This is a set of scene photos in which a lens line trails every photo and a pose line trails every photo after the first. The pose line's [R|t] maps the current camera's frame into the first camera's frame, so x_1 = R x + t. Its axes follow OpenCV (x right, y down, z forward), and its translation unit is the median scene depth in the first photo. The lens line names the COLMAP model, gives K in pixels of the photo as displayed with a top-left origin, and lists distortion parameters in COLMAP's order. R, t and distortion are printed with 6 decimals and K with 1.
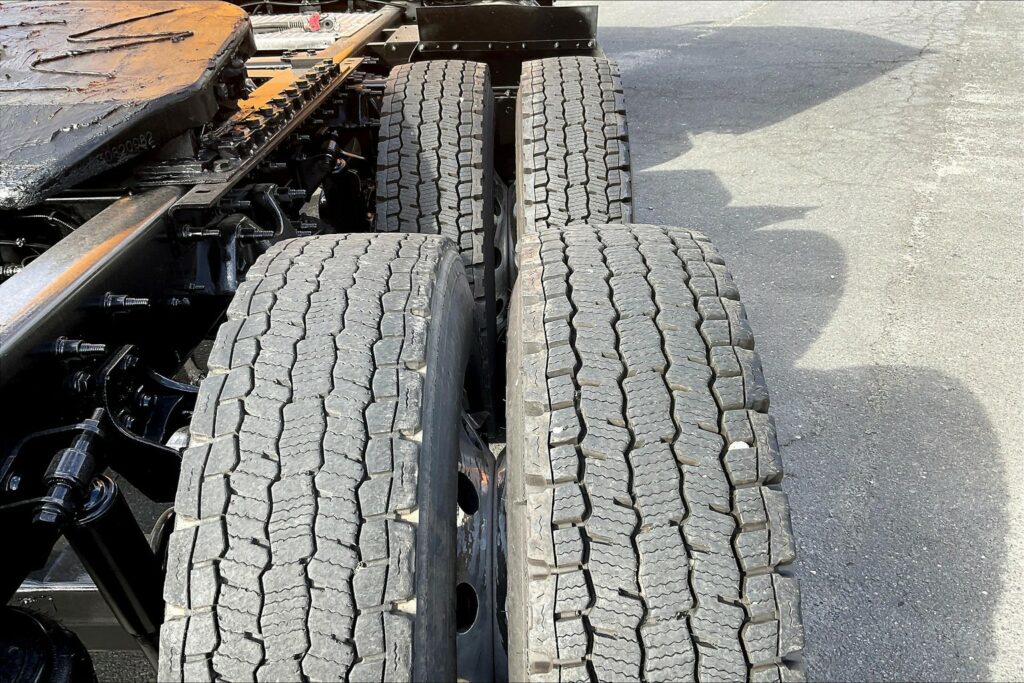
lens RADIAL K [[876.8, 0, 501.6], [0, 876.8, 341.6], [0, 0, 1]] dist [0.085958, -0.161163]
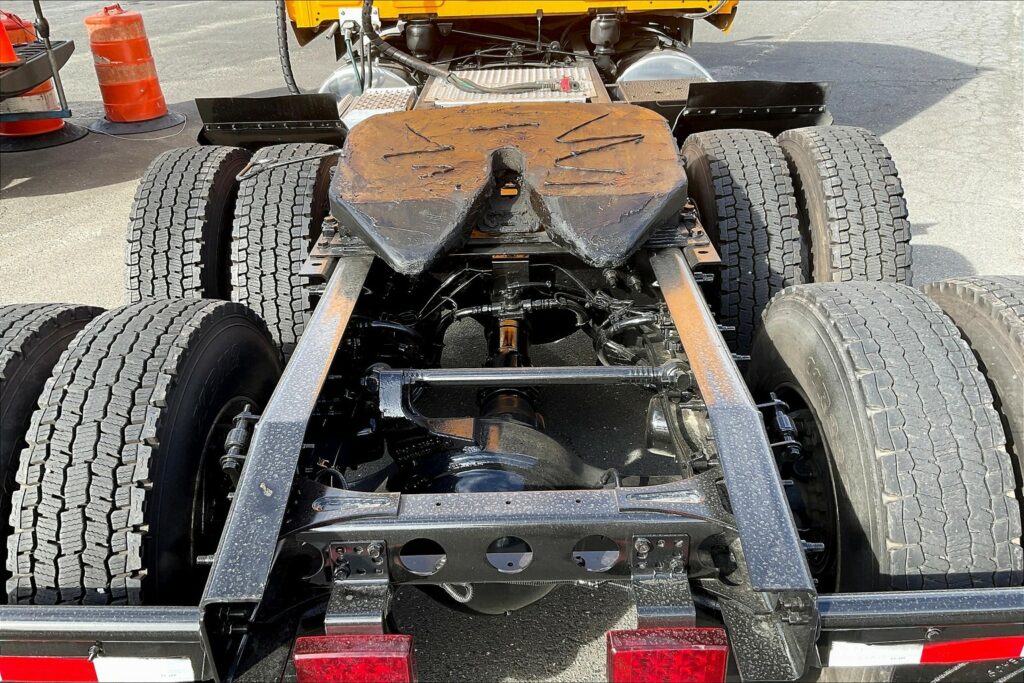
lens RADIAL K [[876.8, 0, 514.8], [0, 876.8, 345.7], [0, 0, 1]] dist [0.085958, -0.161163]
pose [[0.999937, -0.007889, 0.007999, -0.121967], [0.007823, 0.999935, 0.008332, -0.003983], [-0.008064, -0.008269, 0.999933, -0.093200]]
